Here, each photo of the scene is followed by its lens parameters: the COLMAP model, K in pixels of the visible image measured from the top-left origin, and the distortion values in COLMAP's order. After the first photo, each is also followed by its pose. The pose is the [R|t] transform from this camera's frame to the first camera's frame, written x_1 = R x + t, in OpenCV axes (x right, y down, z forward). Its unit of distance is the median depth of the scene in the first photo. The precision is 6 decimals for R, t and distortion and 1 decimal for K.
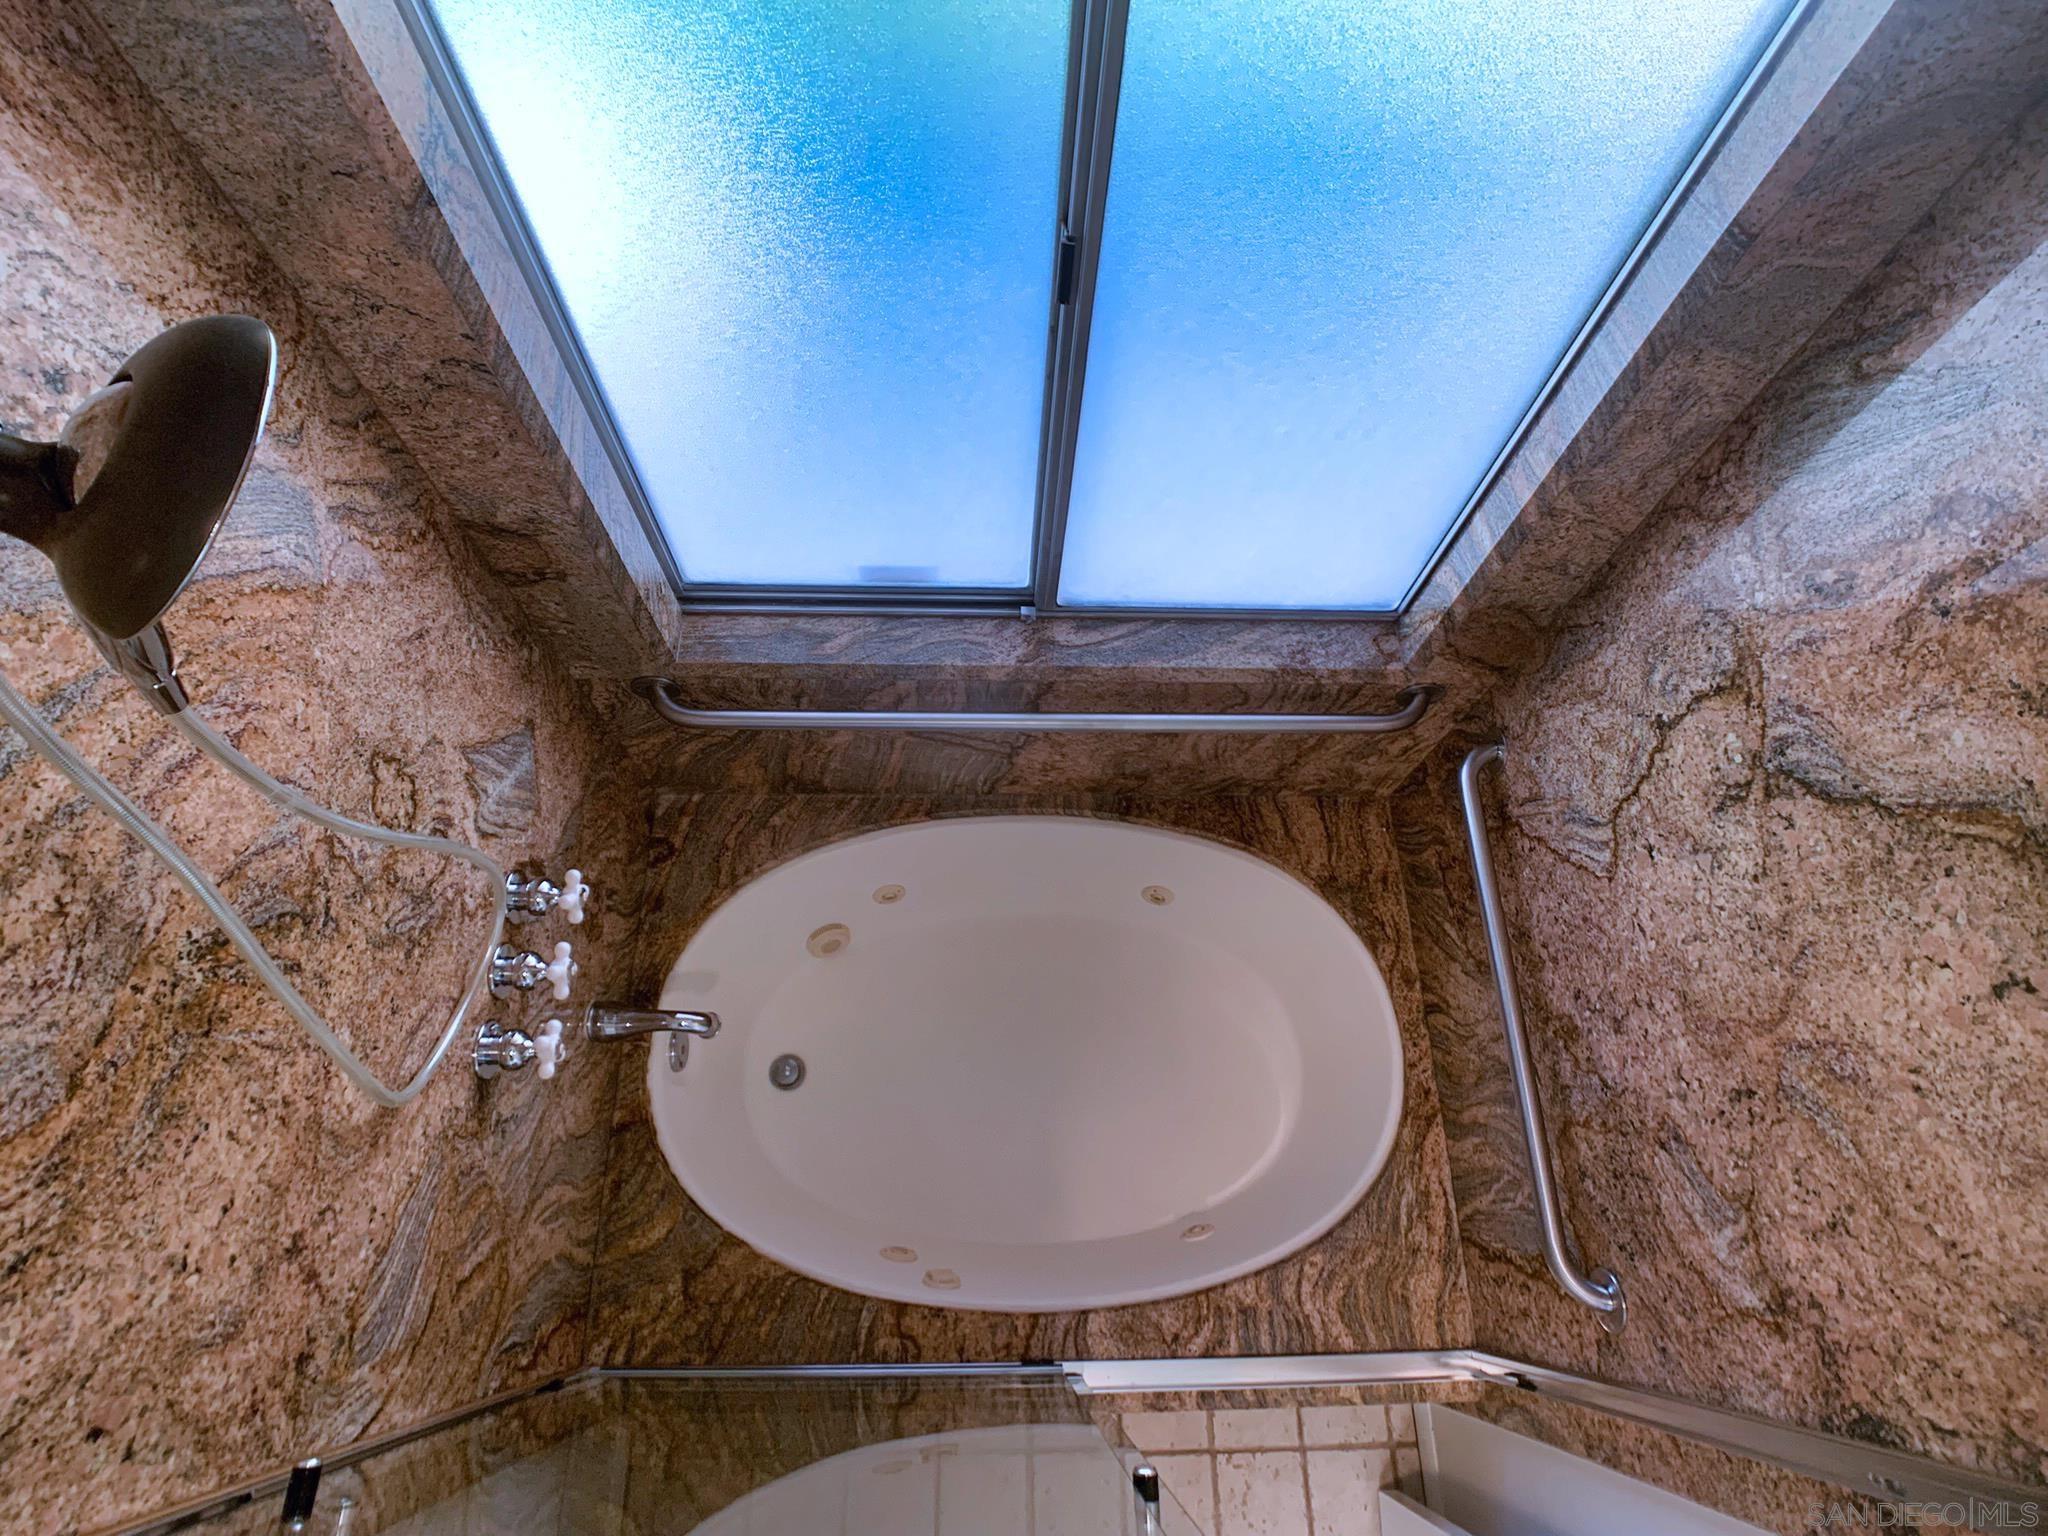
lens RADIAL K [[1061.9, 0, 1021.8], [0, 1061.9, 767.0], [0, 0, 1]] dist [-0.018050, 0.007329]
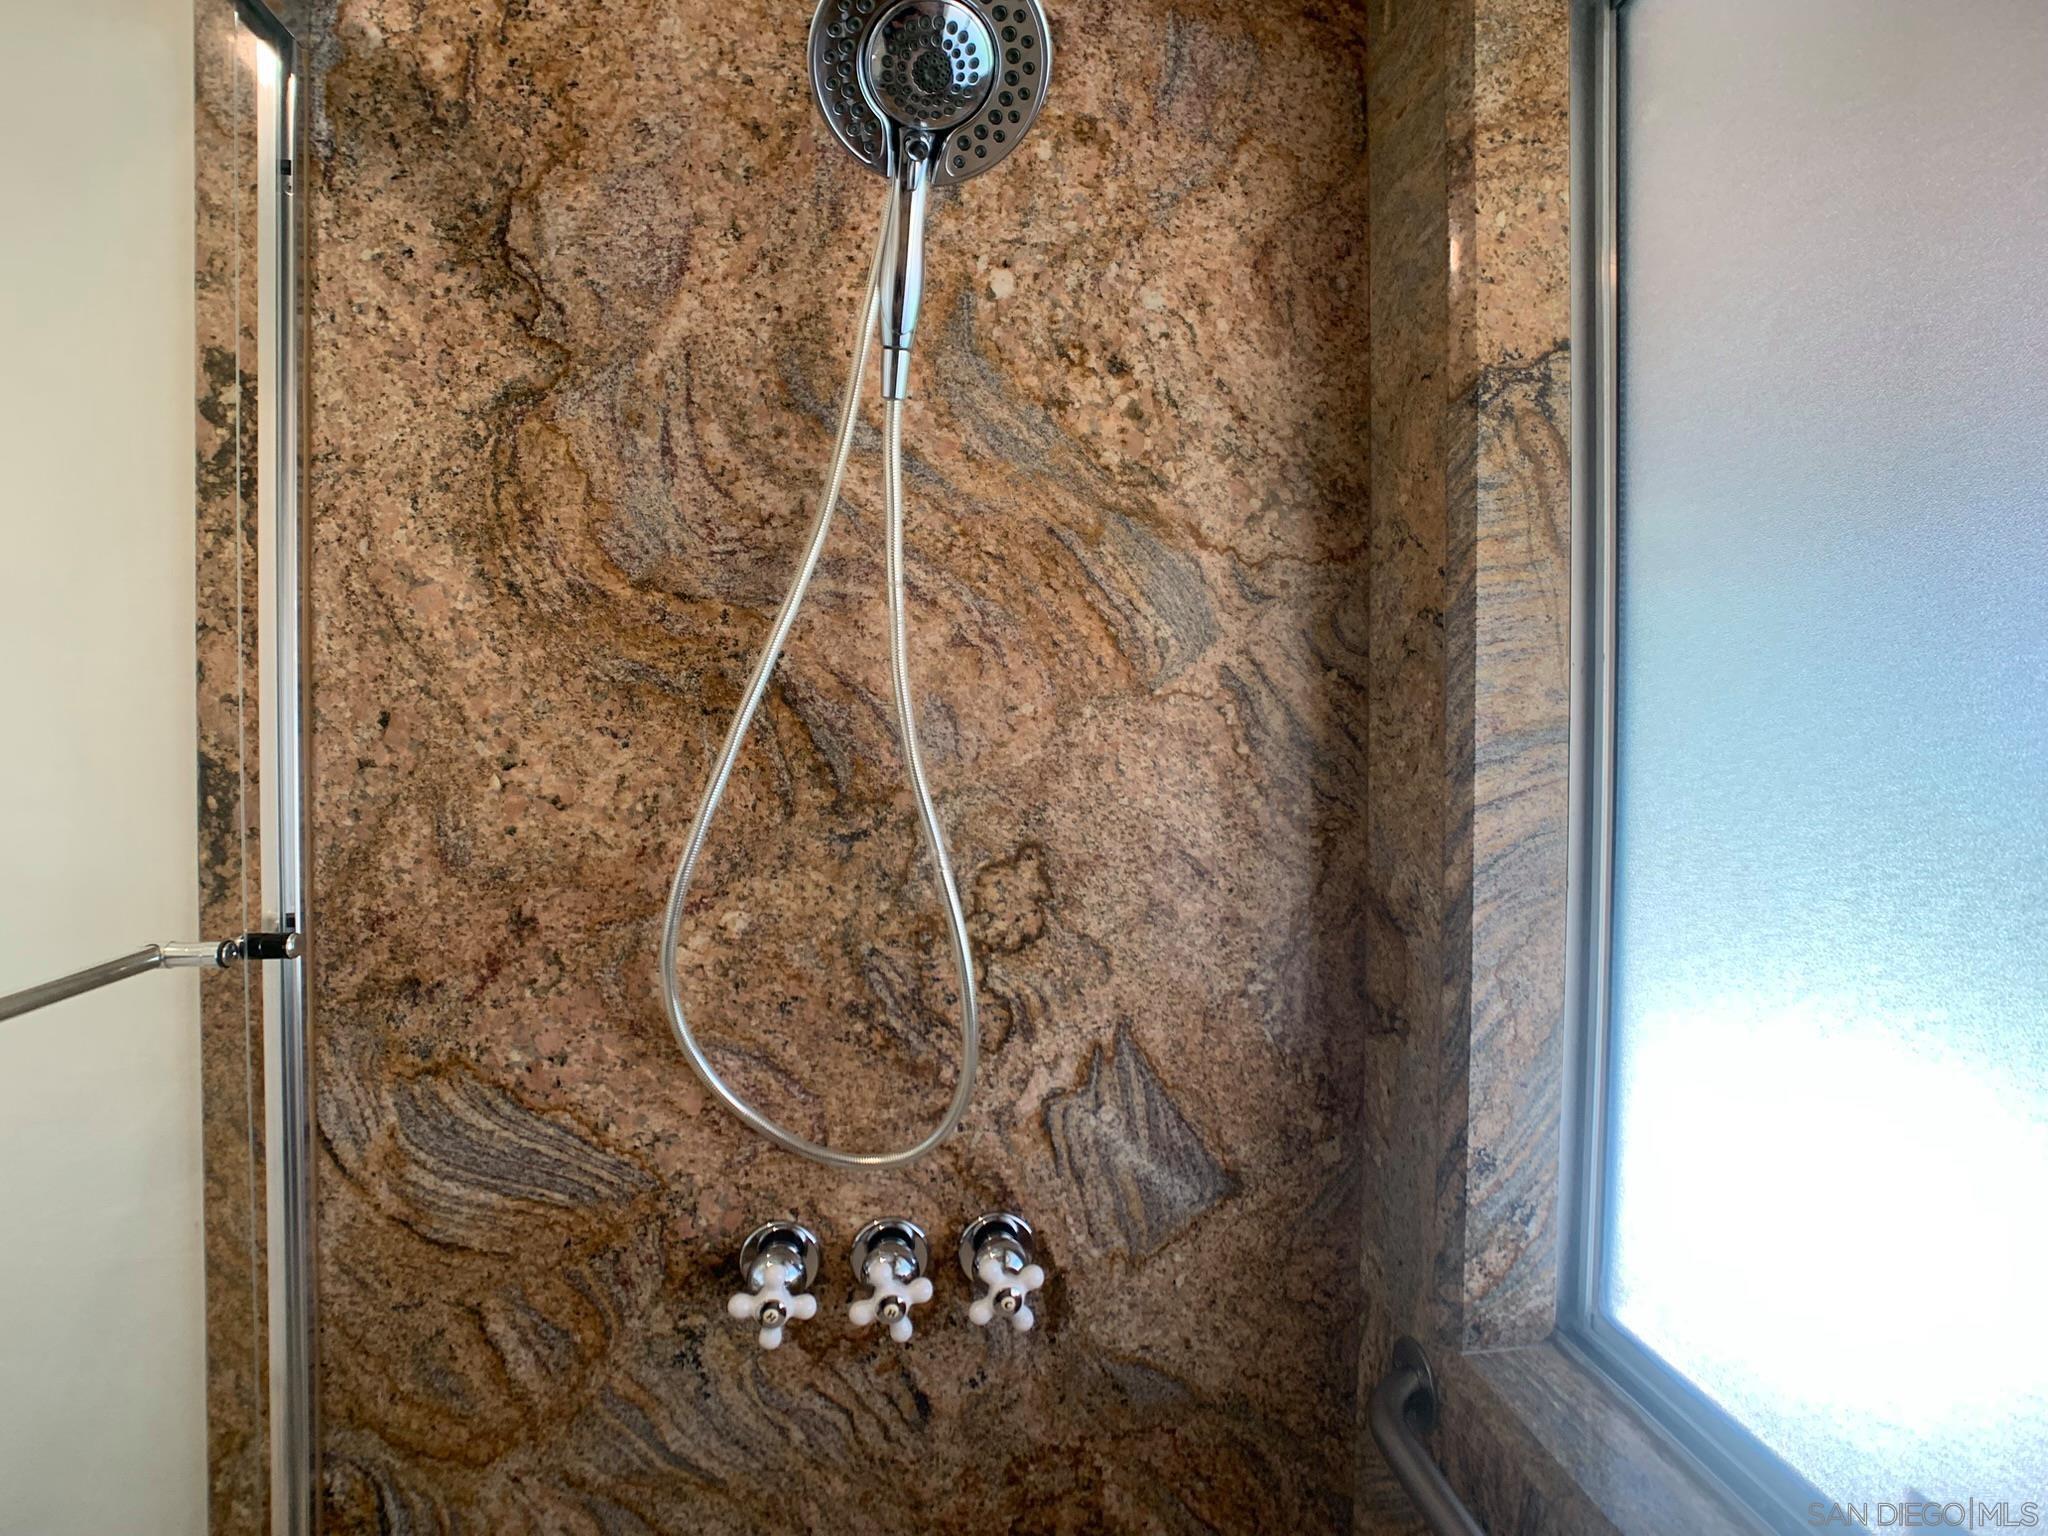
lens RADIAL K [[1061.9, 0, 1027.3], [0, 1061.9, 759.8], [0, 0, 1]] dist [-0.018050, 0.007329]
pose [[0.100068, -0.014086, -0.994881, 0.402089], [-0.911248, 0.400194, -0.097322, 0.074624], [0.399516, 0.916322, 0.027211, 1.213619]]
